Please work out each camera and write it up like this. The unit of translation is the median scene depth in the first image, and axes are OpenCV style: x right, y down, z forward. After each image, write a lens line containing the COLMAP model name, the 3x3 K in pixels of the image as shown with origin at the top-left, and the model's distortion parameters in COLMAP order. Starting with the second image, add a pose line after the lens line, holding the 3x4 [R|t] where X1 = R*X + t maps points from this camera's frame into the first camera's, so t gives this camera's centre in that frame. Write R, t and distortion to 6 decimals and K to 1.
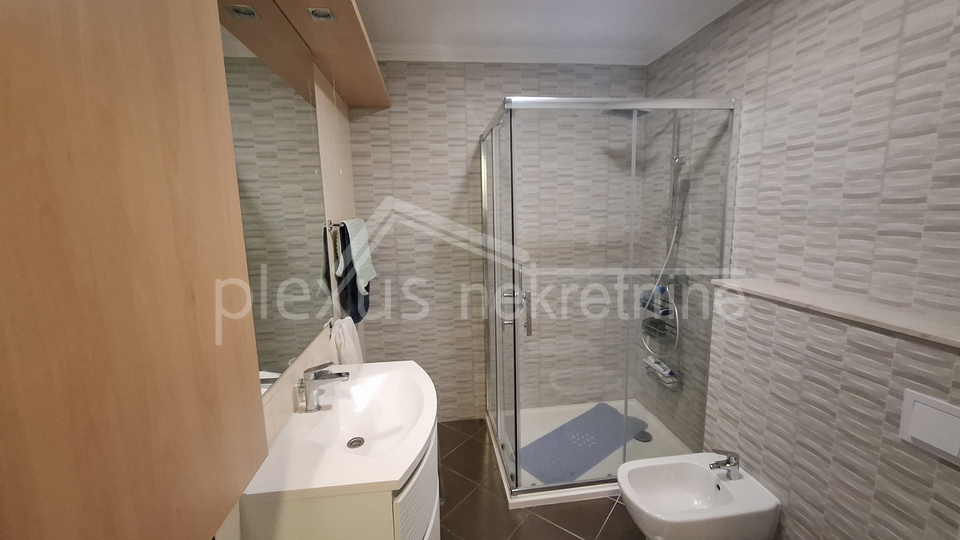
lens RADIAL K [[381.5, 0, 480.0], [0, 381.5, 270.0], [0, 0, 1]] dist [-0.006661, 0.000069]
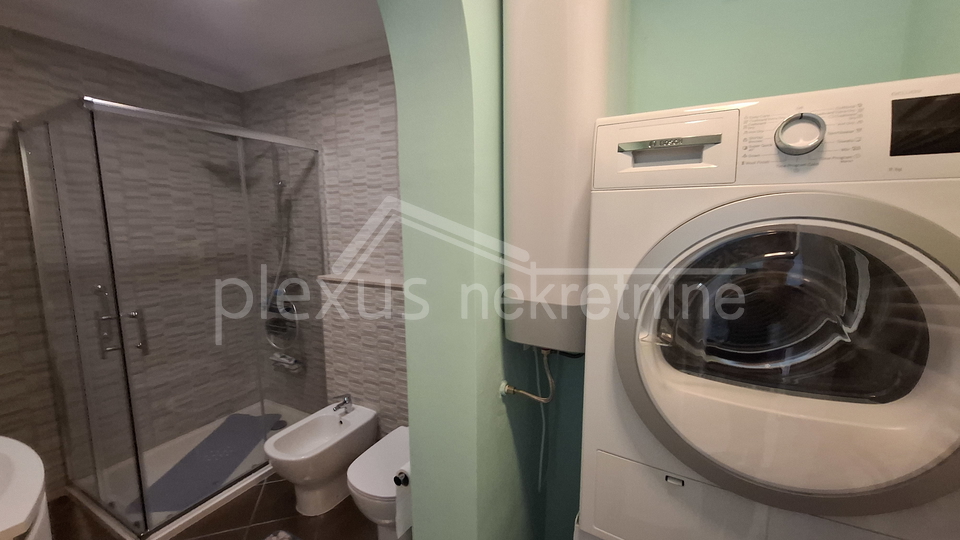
lens RADIAL K [[381.5, 0, 480.0], [0, 381.5, 270.0], [0, 0, 1]] dist [-0.006661, 0.000069]
pose [[0.574602, -0.084272, 0.814083, -0.125877], [0.113893, 0.993240, 0.022429, 0.032409], [-0.810470, 0.079831, 0.580315, -0.200802]]
